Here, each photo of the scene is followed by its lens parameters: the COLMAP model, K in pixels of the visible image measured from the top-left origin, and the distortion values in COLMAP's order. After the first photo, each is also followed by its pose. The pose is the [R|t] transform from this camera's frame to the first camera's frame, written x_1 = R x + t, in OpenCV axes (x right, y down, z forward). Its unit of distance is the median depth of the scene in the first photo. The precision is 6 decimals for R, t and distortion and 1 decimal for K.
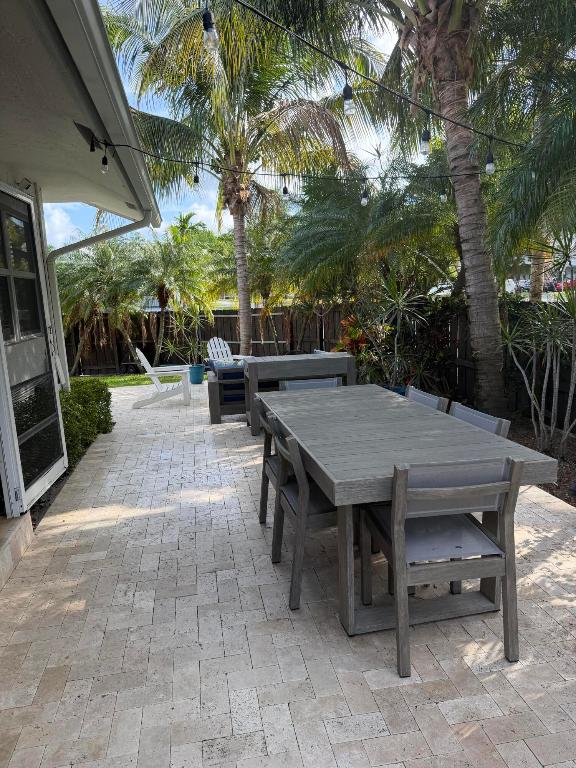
lens RADIAL K [[533.6, 0, 288.7], [0, 533.6, 384.6], [0, 0, 1]] dist [0.002471, -0.000182]
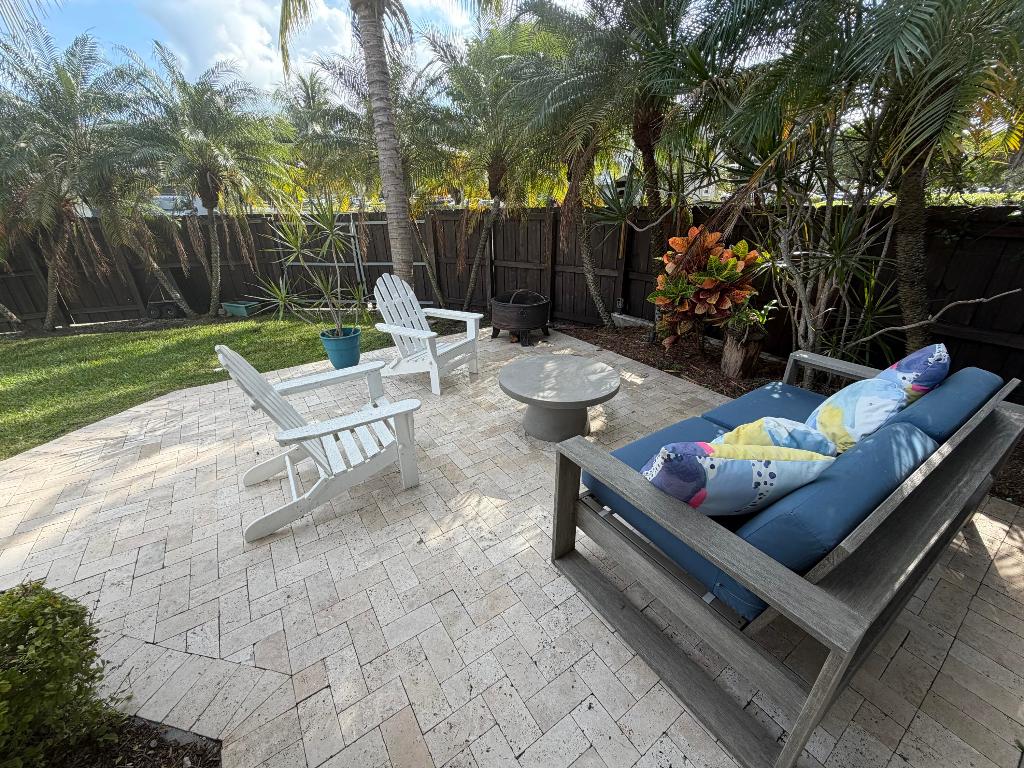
lens RADIAL K [[419.3, 0, 508.5], [0, 419.3, 372.1], [0, 0, 1]] dist [-0.000781, -0.000080]
pose [[0.926259, -0.117066, 0.358246, -0.120572], [0.040601, 0.975999, 0.213957, -0.053122], [-0.374695, -0.183635, 0.908781, 0.425894]]
